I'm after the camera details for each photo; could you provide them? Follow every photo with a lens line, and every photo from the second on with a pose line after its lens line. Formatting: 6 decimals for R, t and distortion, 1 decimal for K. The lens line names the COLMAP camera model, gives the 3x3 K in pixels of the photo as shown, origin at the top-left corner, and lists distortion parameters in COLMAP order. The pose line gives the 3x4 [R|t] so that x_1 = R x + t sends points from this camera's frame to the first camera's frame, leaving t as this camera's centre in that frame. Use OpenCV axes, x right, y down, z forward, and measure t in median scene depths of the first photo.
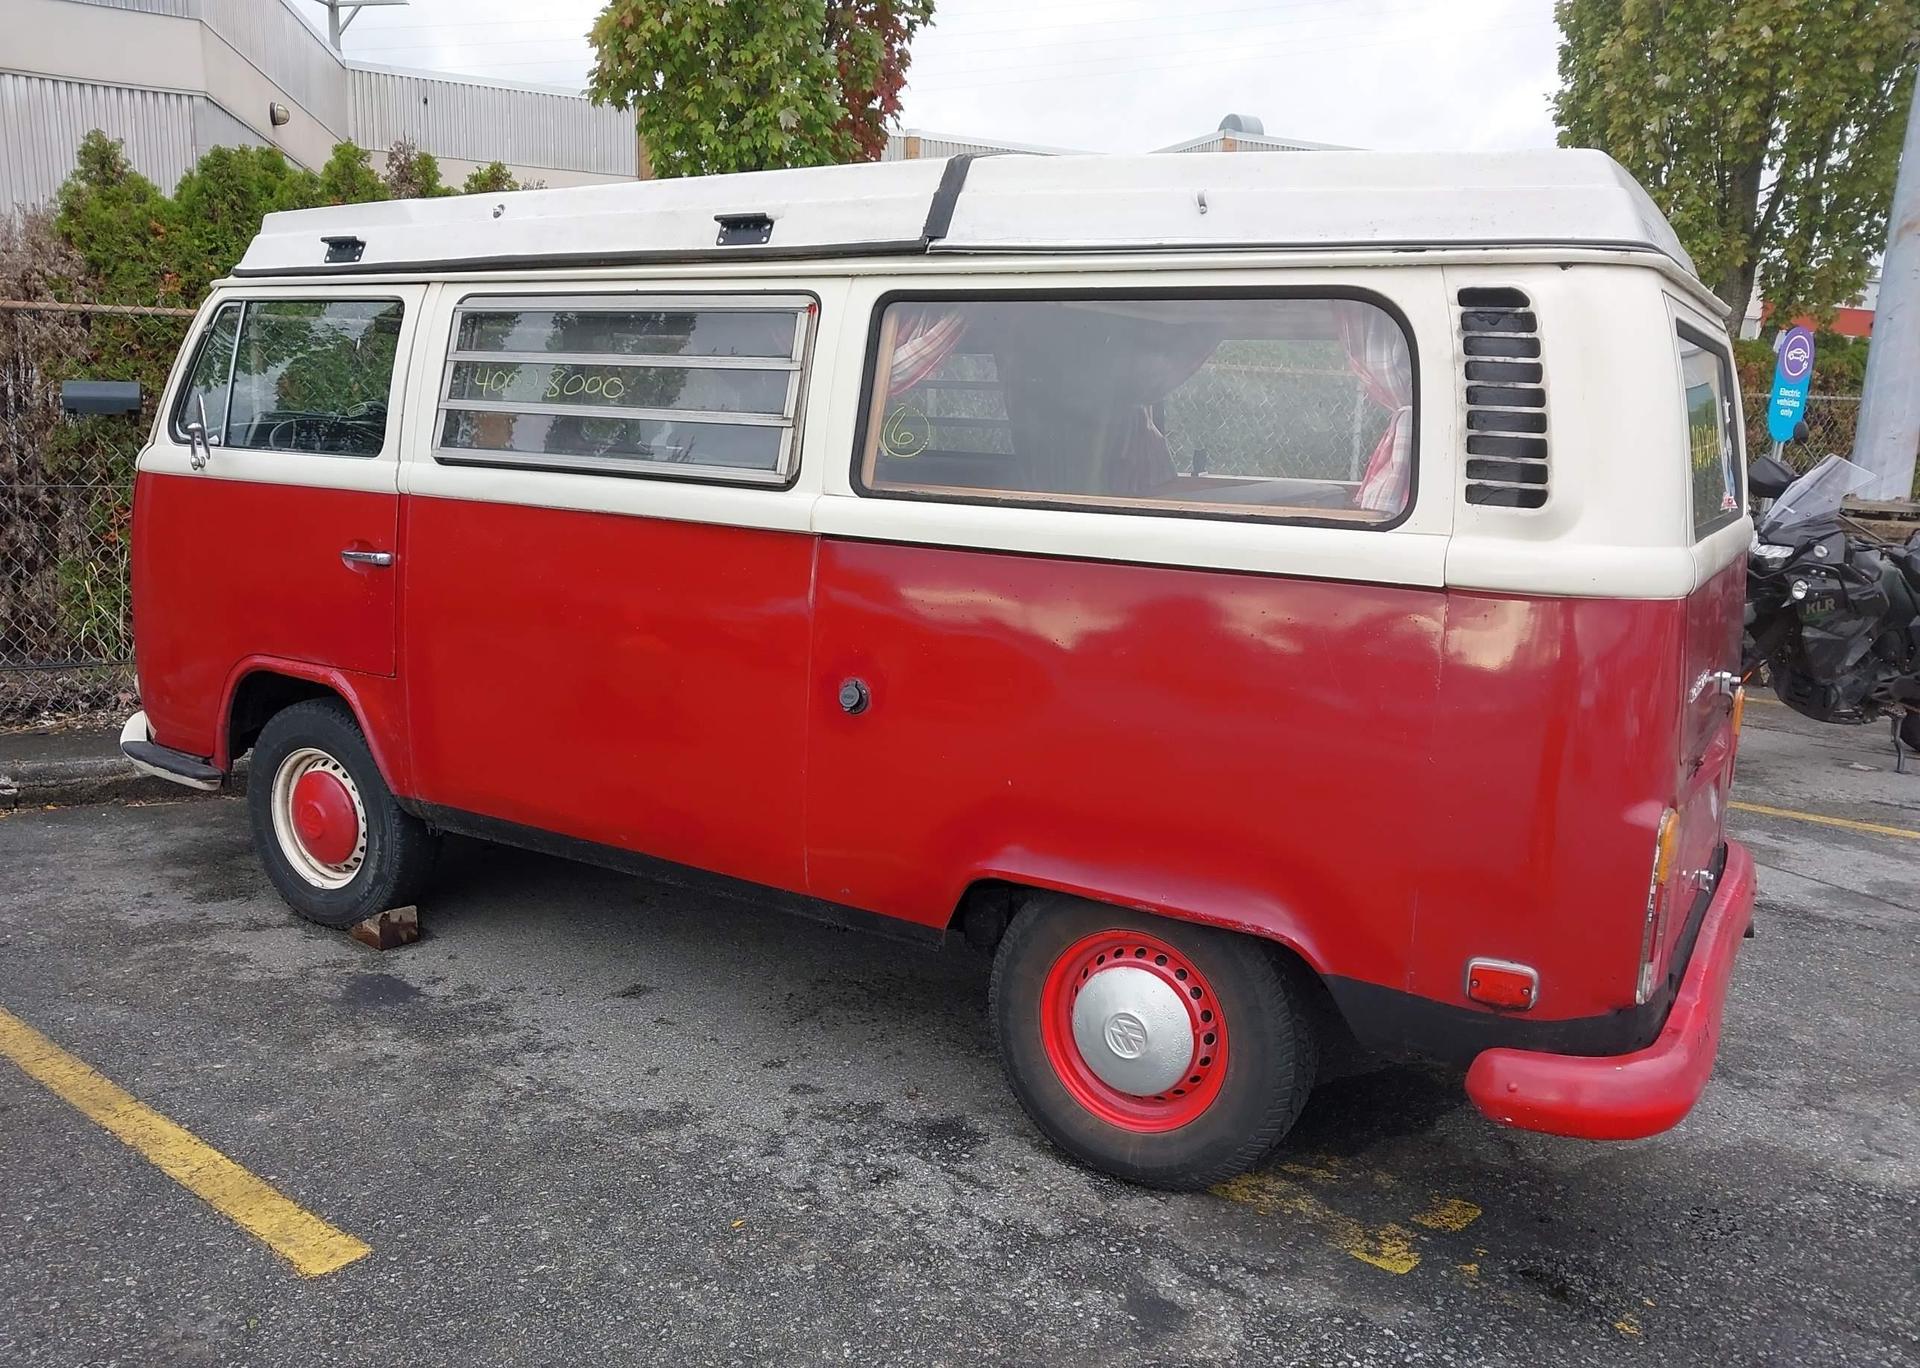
lens RADIAL K [[1540.5, 0, 961.1], [0, 1540.5, 690.6], [0, 0, 1]] dist [0.010484, -0.013178]
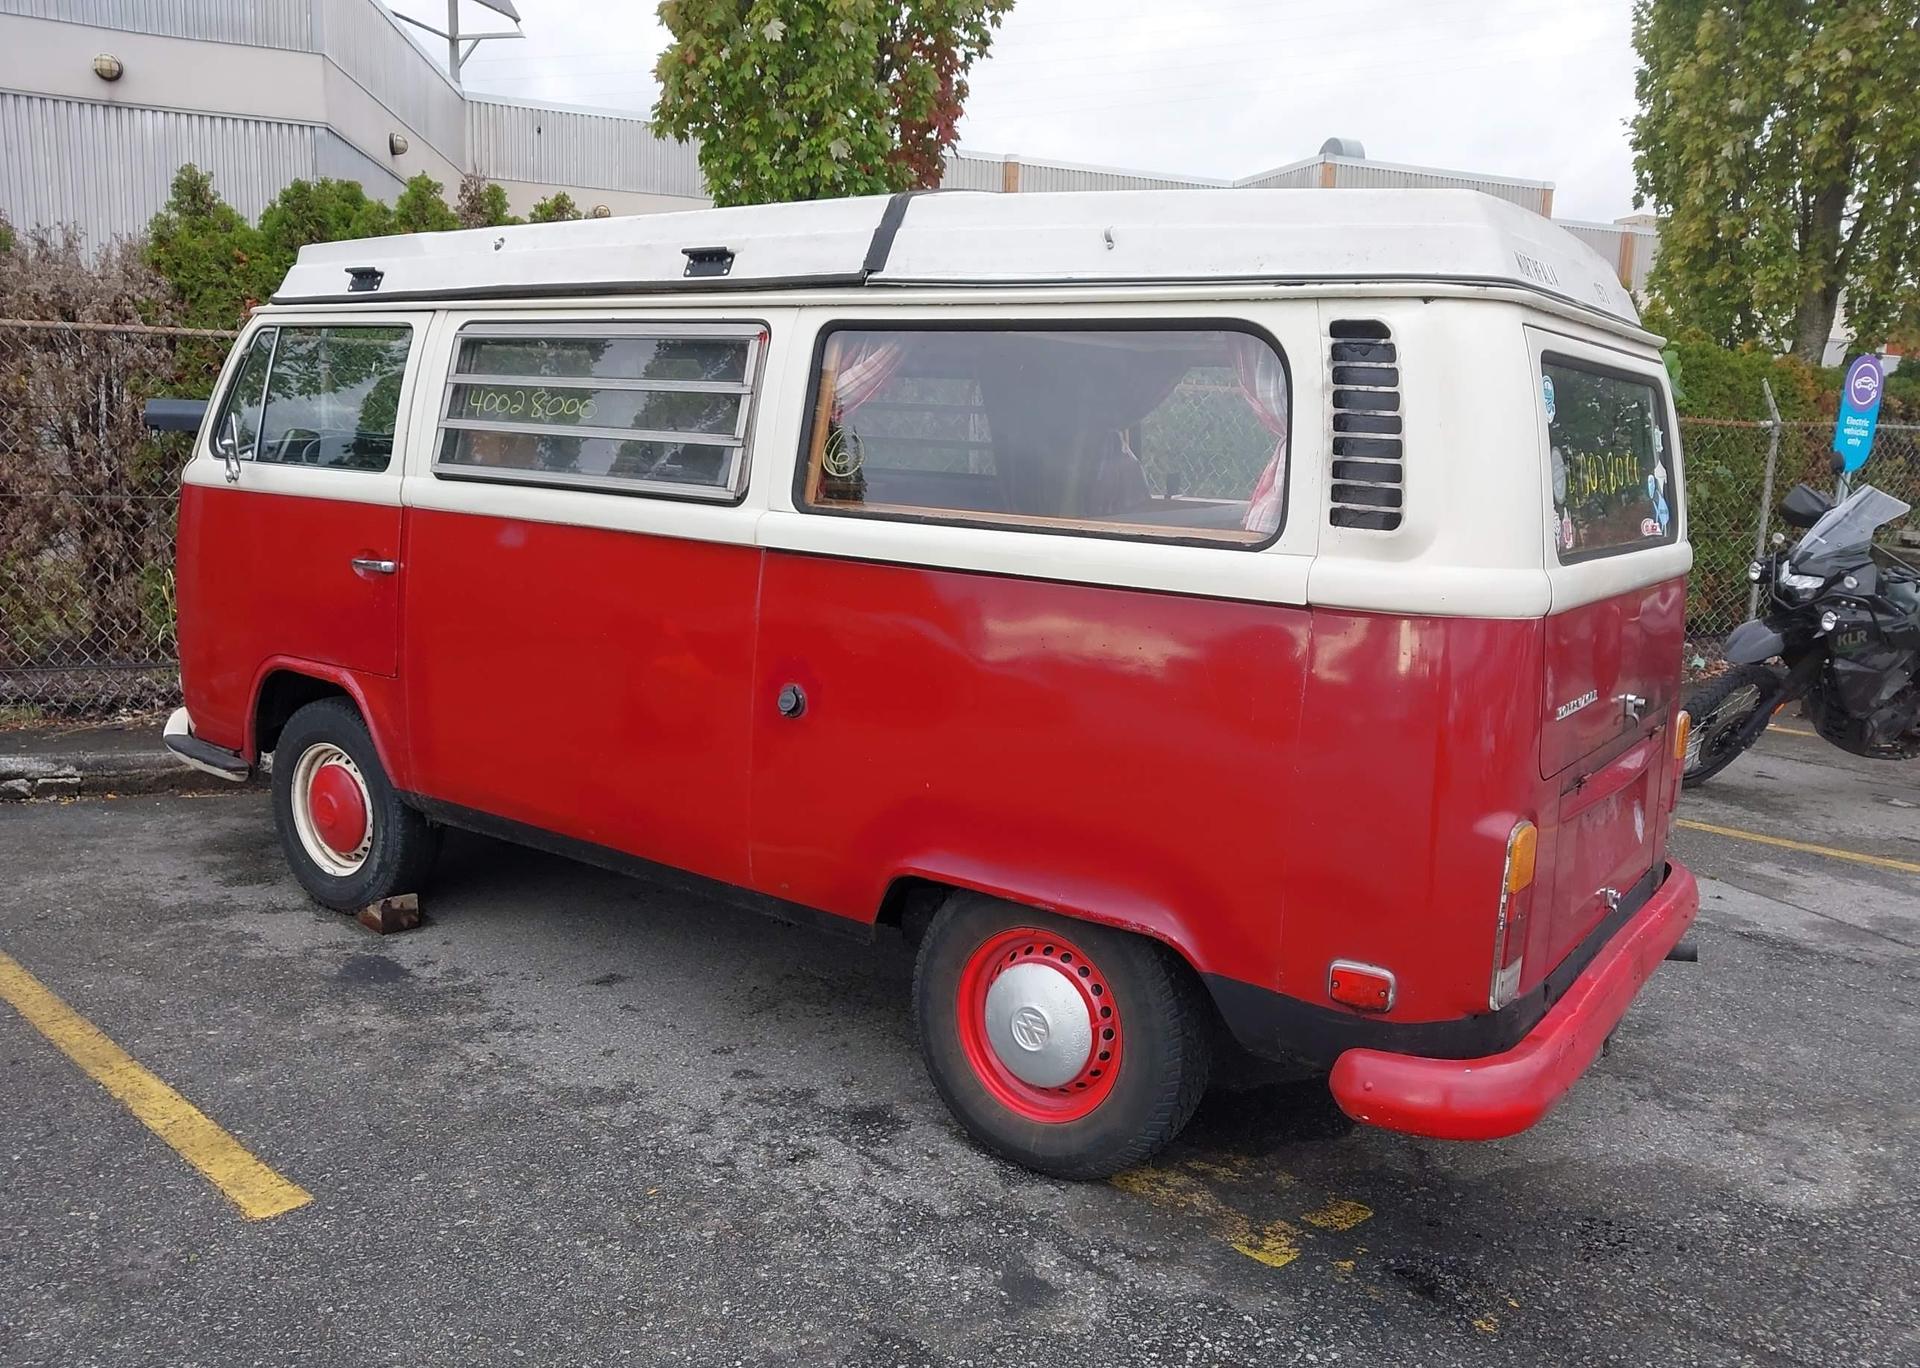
lens RADIAL K [[1548.1, 0, 957.2], [0, 1548.1, 685.9], [0, 0, 1]] dist [0.007871, -0.010117]
pose [[0.997228, 0.019577, -0.071778, 0.113235], [-0.020841, 0.999640, -0.016901, 0.008211], [0.071421, 0.018350, 0.997277, -0.049866]]
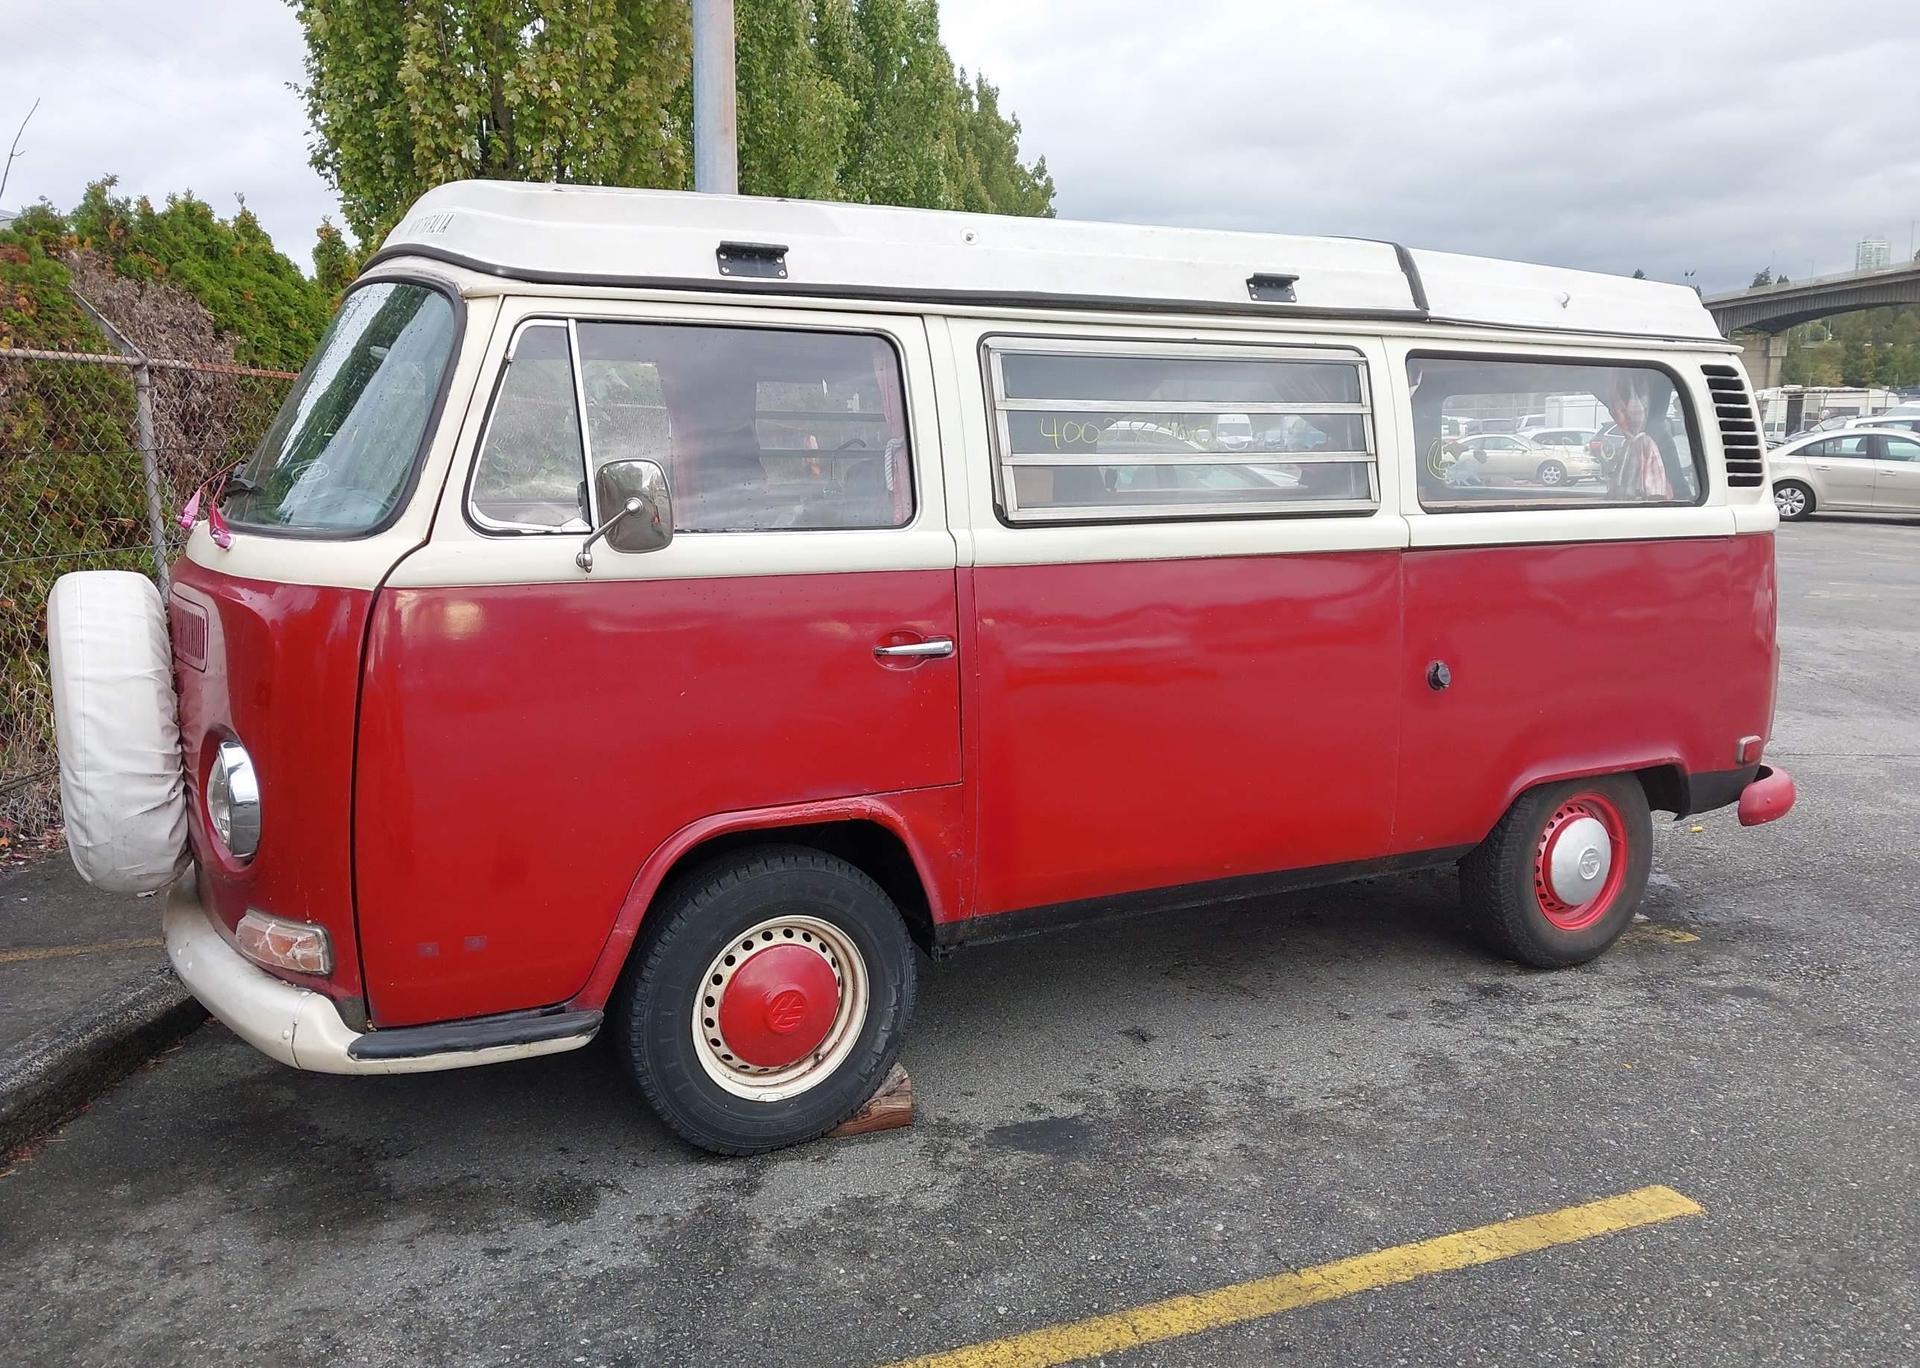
lens RADIAL K [[1555.5, 0, 965.8], [0, 1555.5, 685.9], [0, 0, 1]] dist [-0.000638, -0.001495]
pose [[0.484660, -0.168459, 0.858328, -1.257601], [0.170155, 0.980691, 0.096396, -0.164364], [-0.857993, 0.099329, 0.503966, 0.657355]]
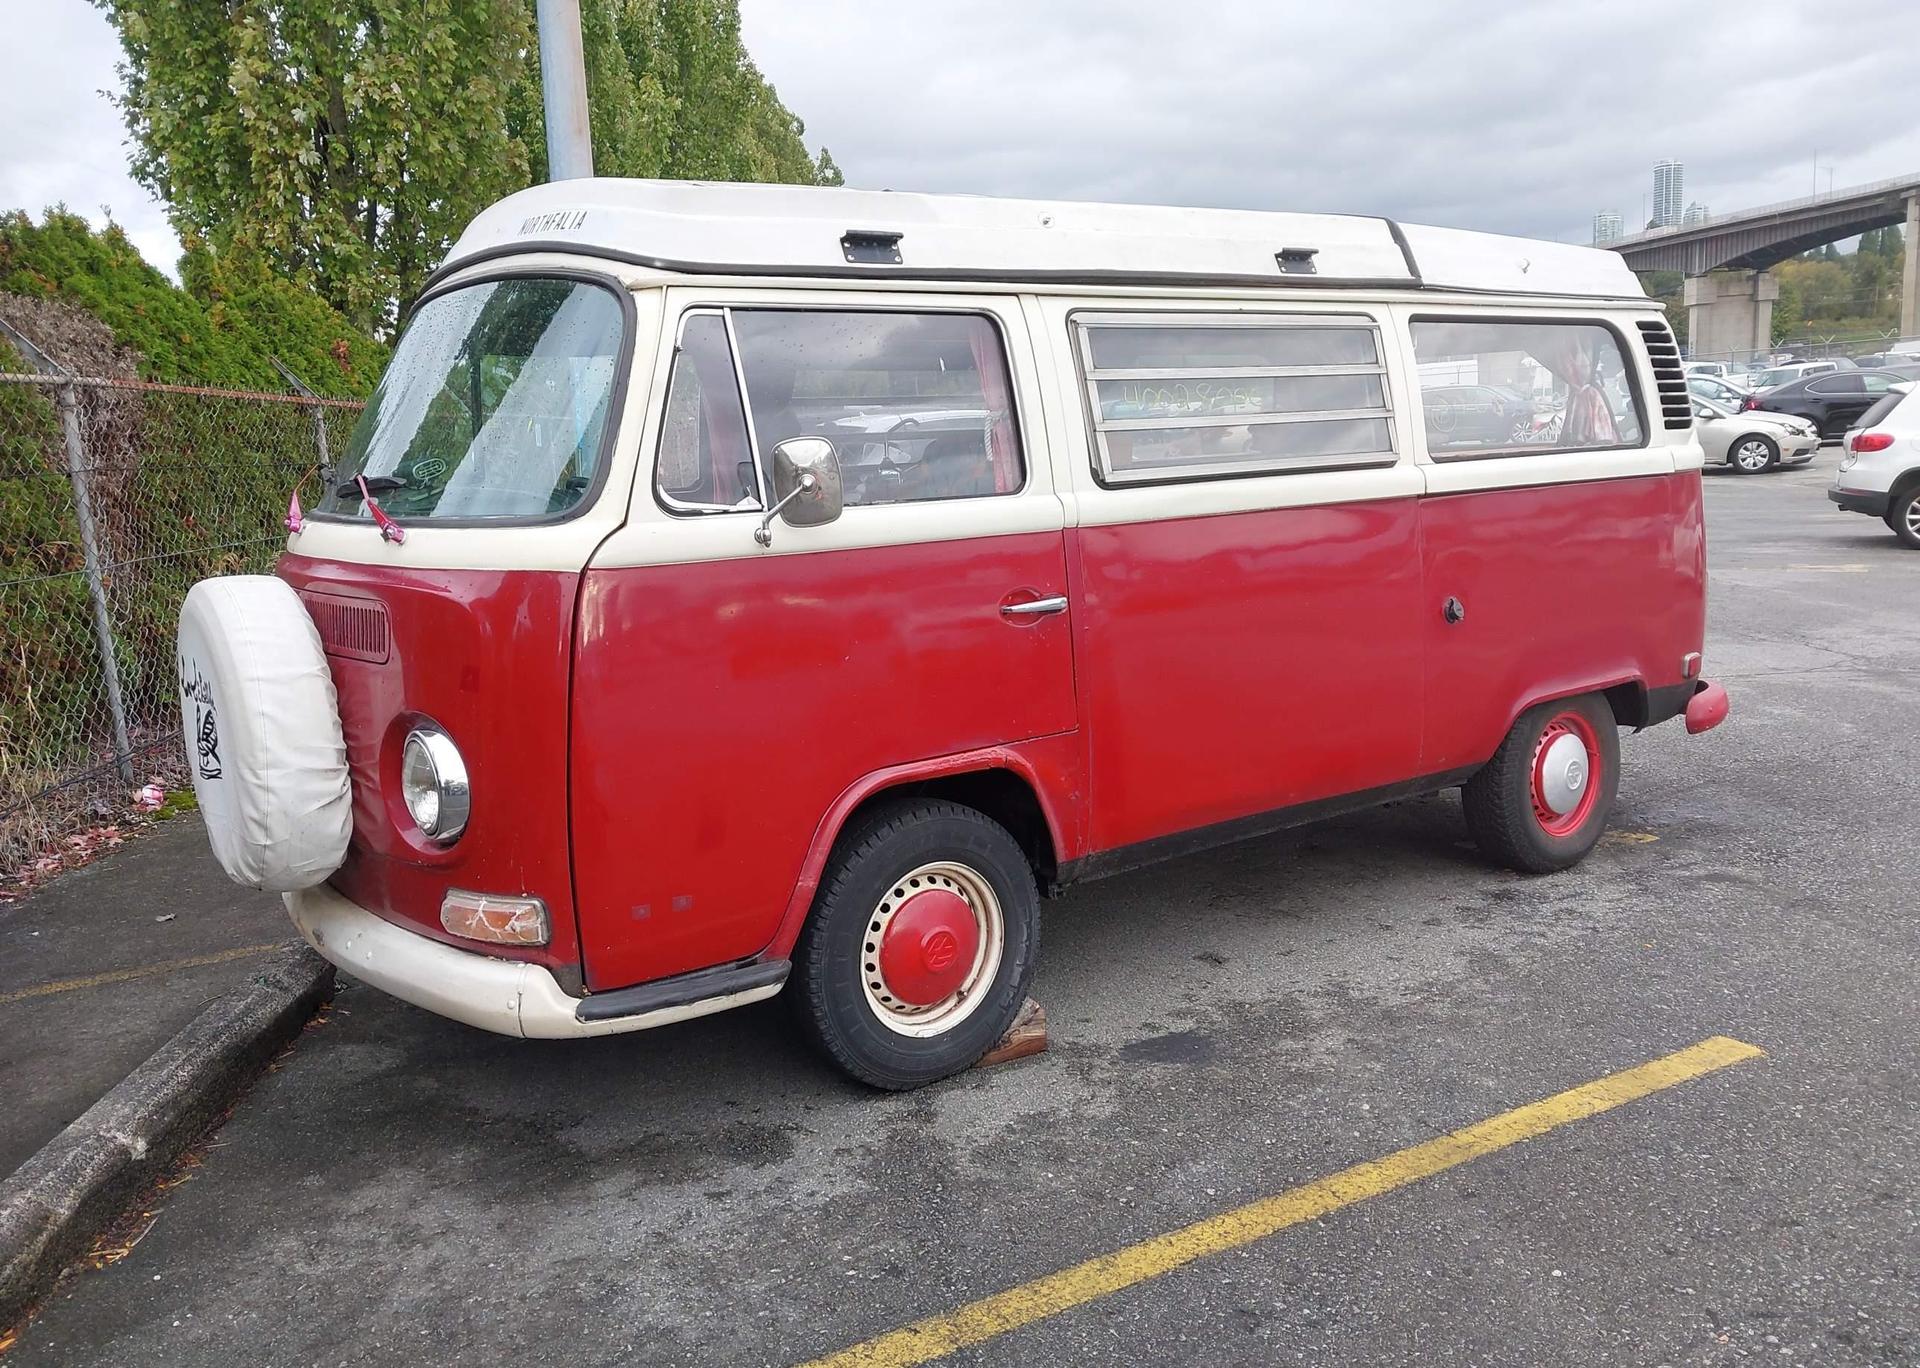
lens RADIAL K [[1551.2, 0, 967.6], [0, 1551.2, 690.5], [0, 0, 1]] dist [0.004674, -0.010952]
pose [[0.362669, -0.201789, 0.909809, -1.407393], [0.219511, 0.967303, 0.127040, -0.185717], [-0.905697, 0.153639, 0.395106, 0.808583]]
